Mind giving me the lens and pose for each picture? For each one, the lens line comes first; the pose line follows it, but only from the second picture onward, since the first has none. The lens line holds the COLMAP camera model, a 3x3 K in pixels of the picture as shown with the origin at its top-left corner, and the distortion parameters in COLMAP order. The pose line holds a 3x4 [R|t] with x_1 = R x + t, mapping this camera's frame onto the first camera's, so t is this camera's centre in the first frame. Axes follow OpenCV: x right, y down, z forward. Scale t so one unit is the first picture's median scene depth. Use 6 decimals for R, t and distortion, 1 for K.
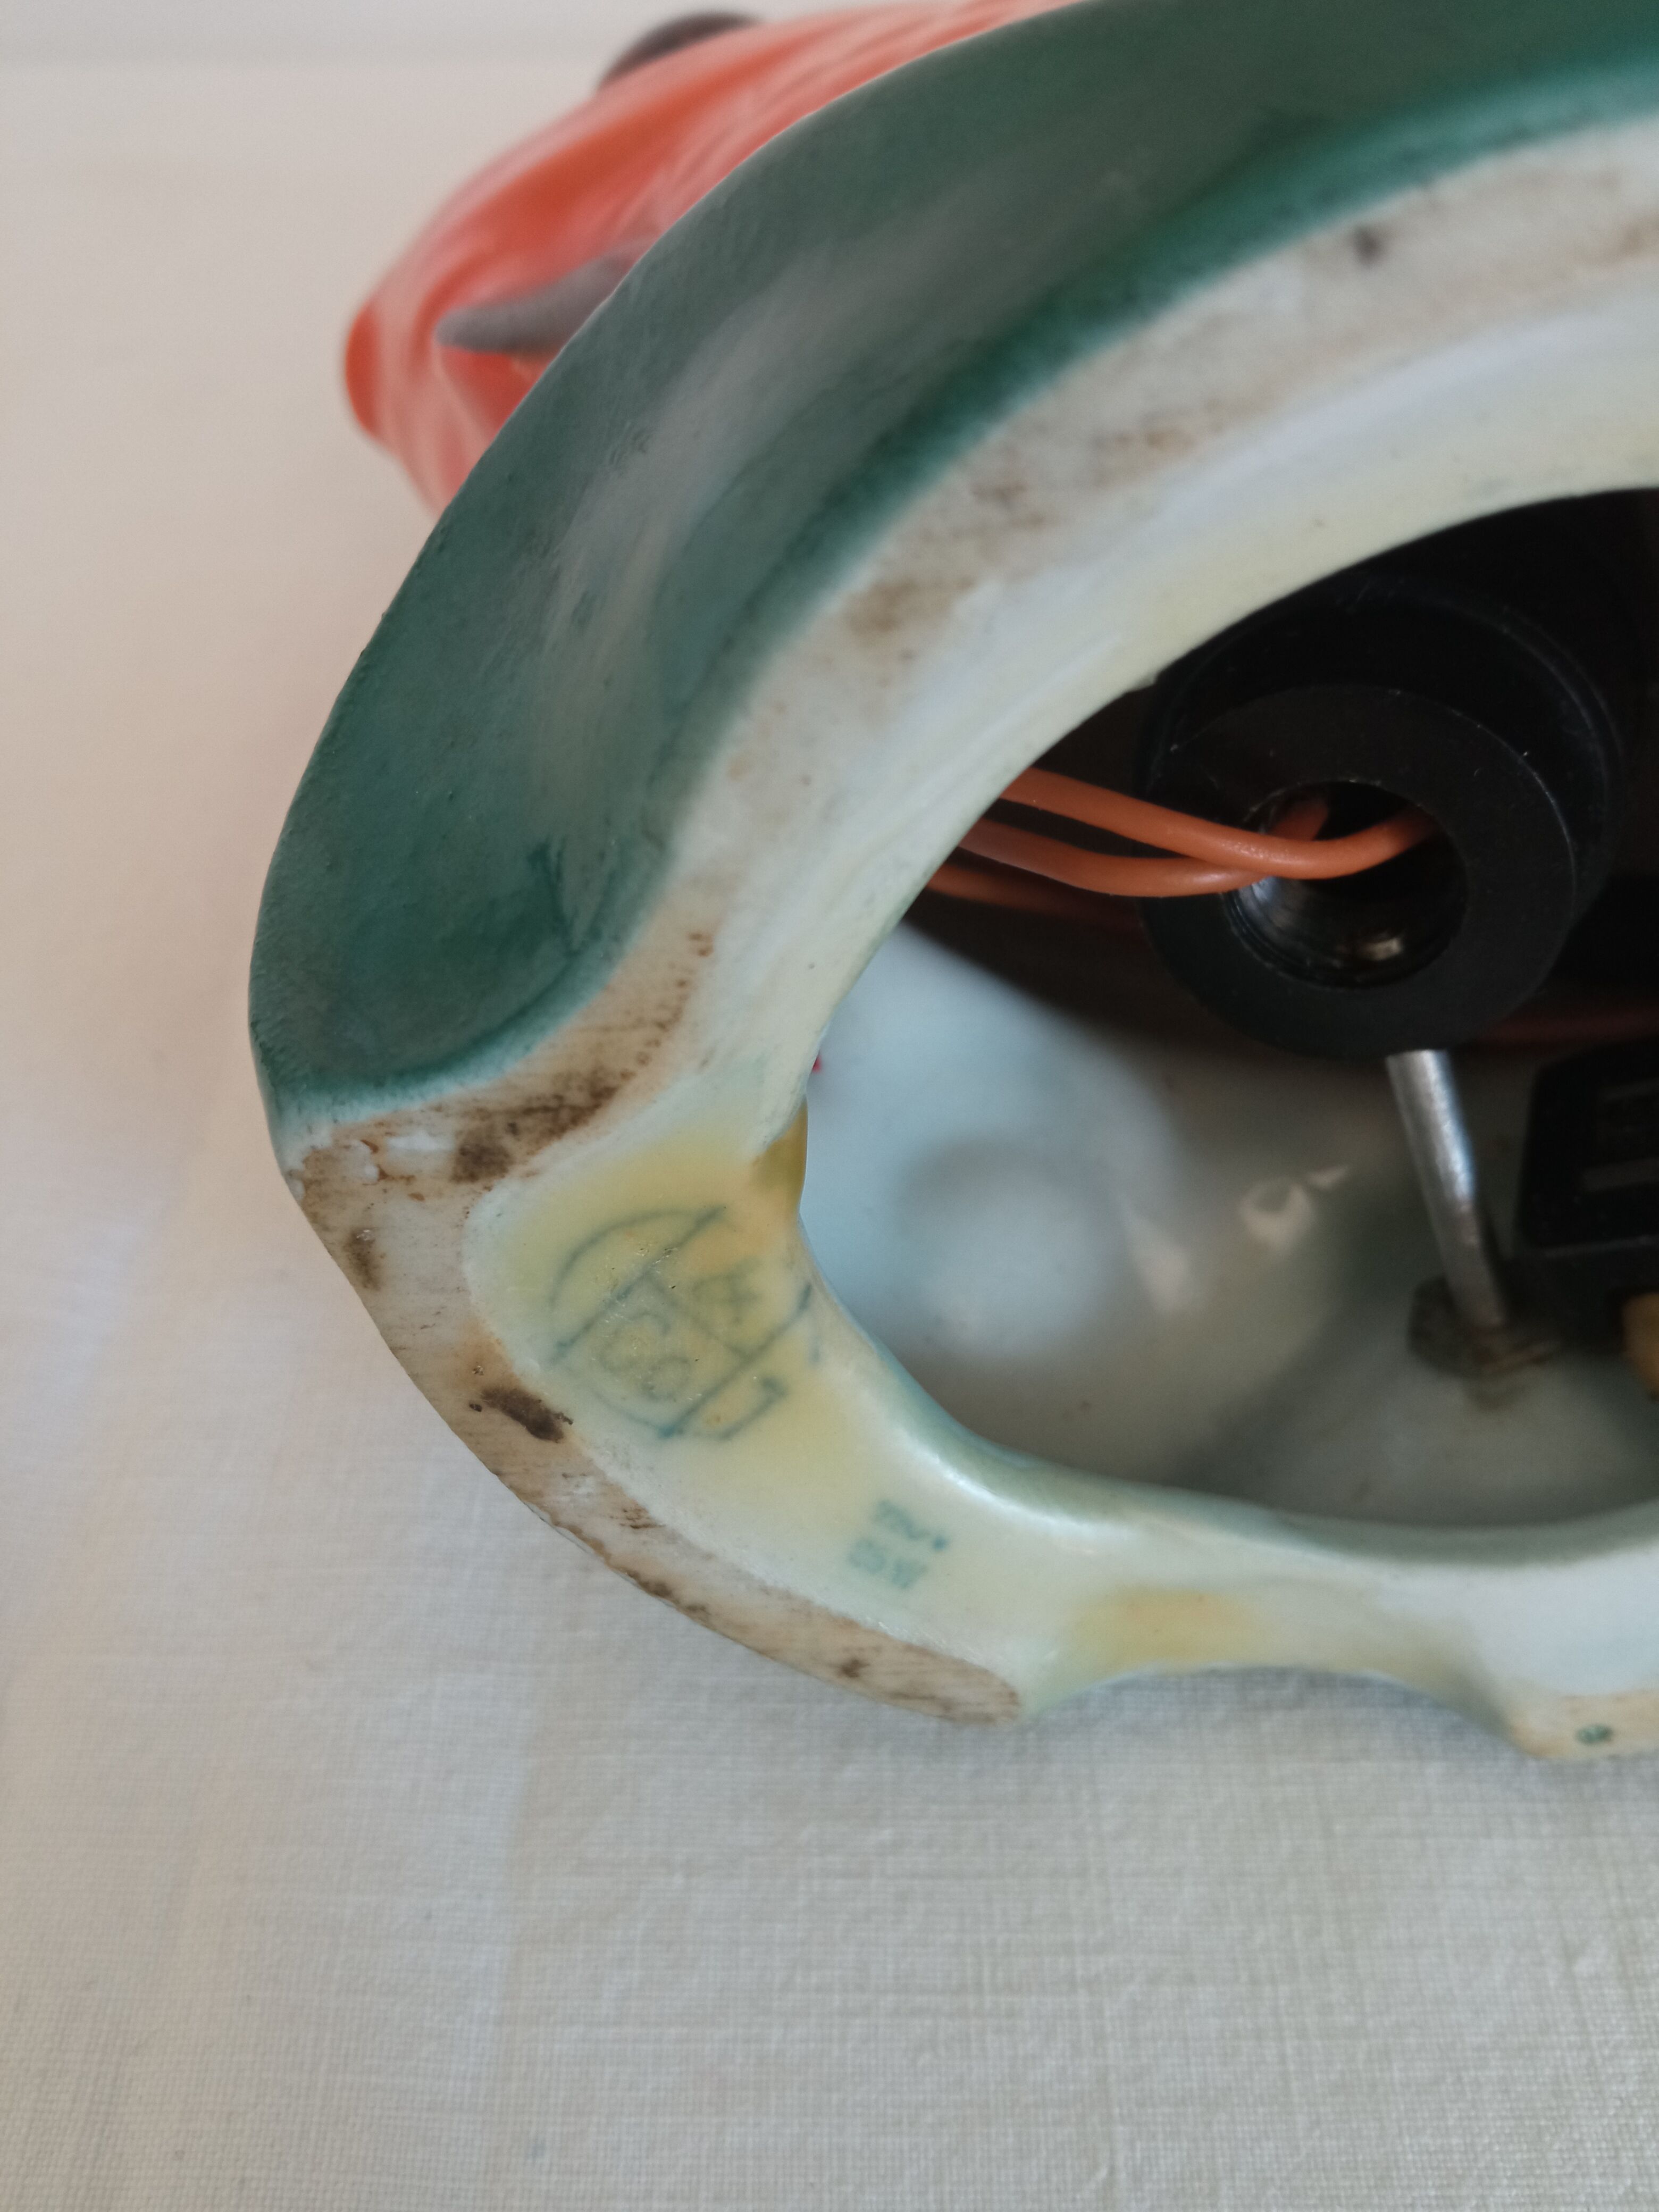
lens RADIAL K [[1905.9, 0, 818.3], [0, 1905.9, 1117.0], [0, 0, 1]] dist [0.143698, -0.349310]
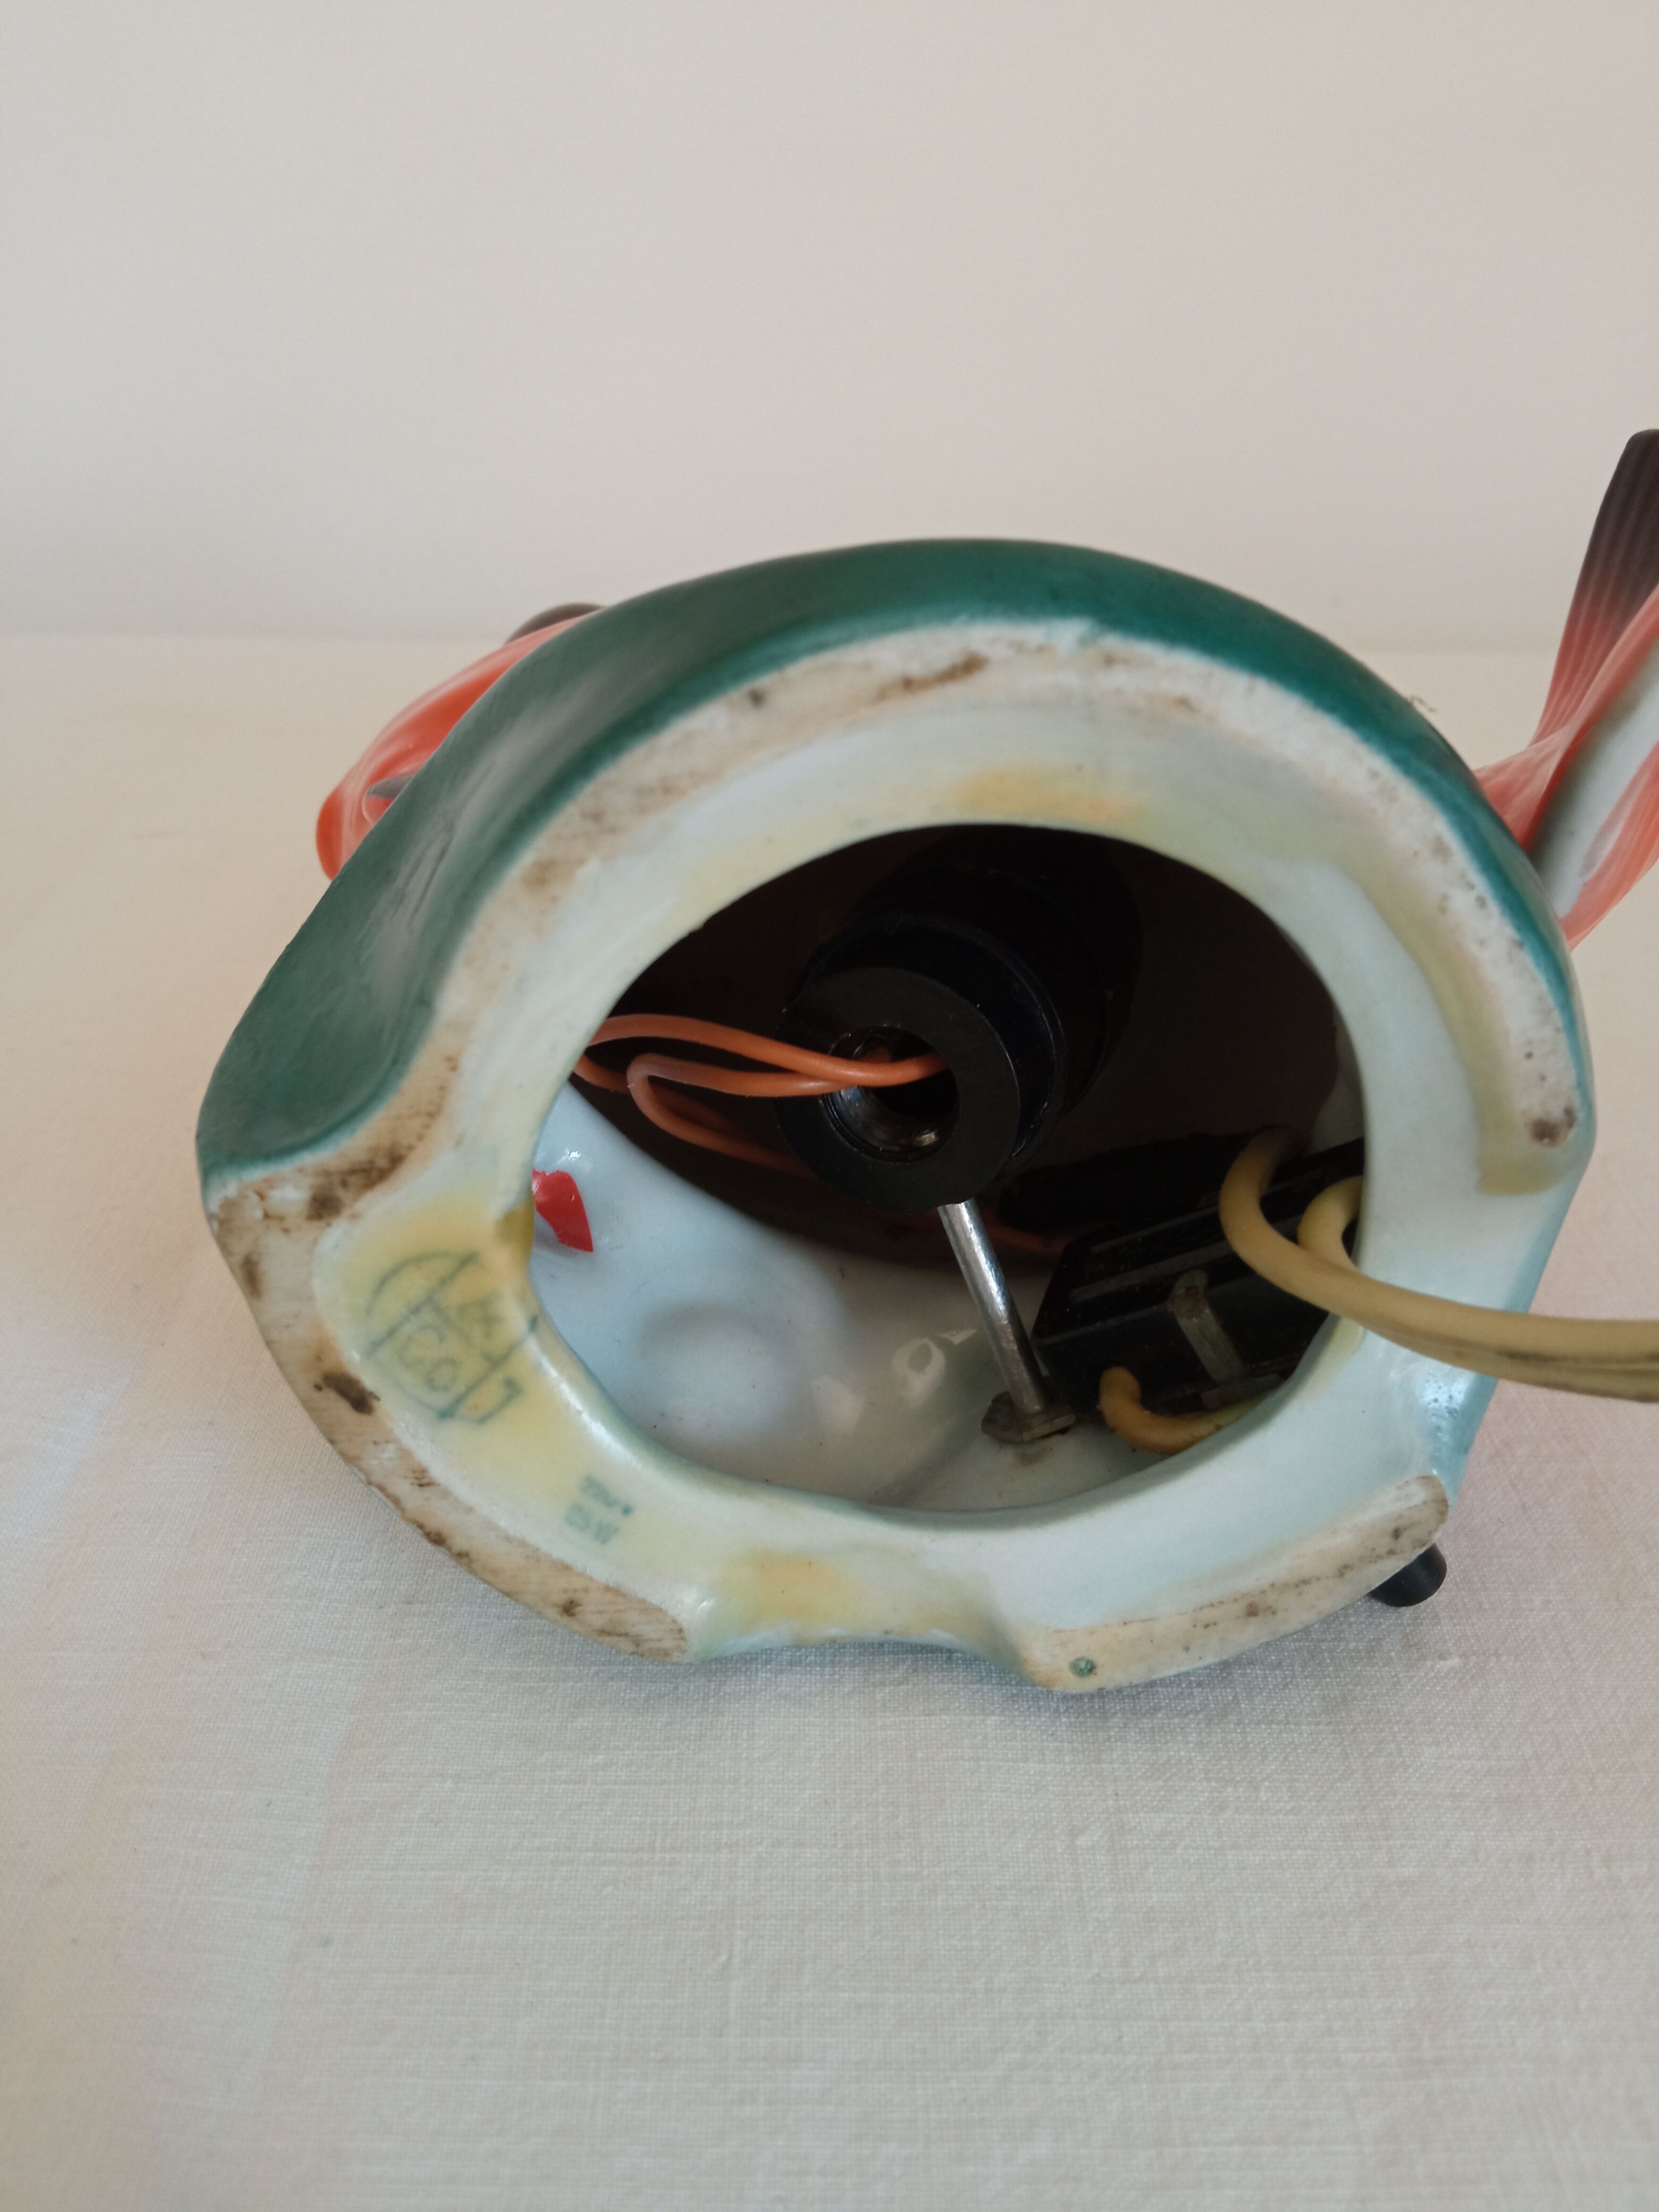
lens RADIAL K [[1905.9, 0, 818.3], [0, 1905.9, 1117.0], [0, 0, 1]] dist [0.143698, -0.349310]
pose [[0.999986, 0.005327, -0.000146, 0.214745], [-0.005171, 0.963342, -0.268227, 0.332098], [-0.001288, 0.268224, 0.963356, -0.542000]]
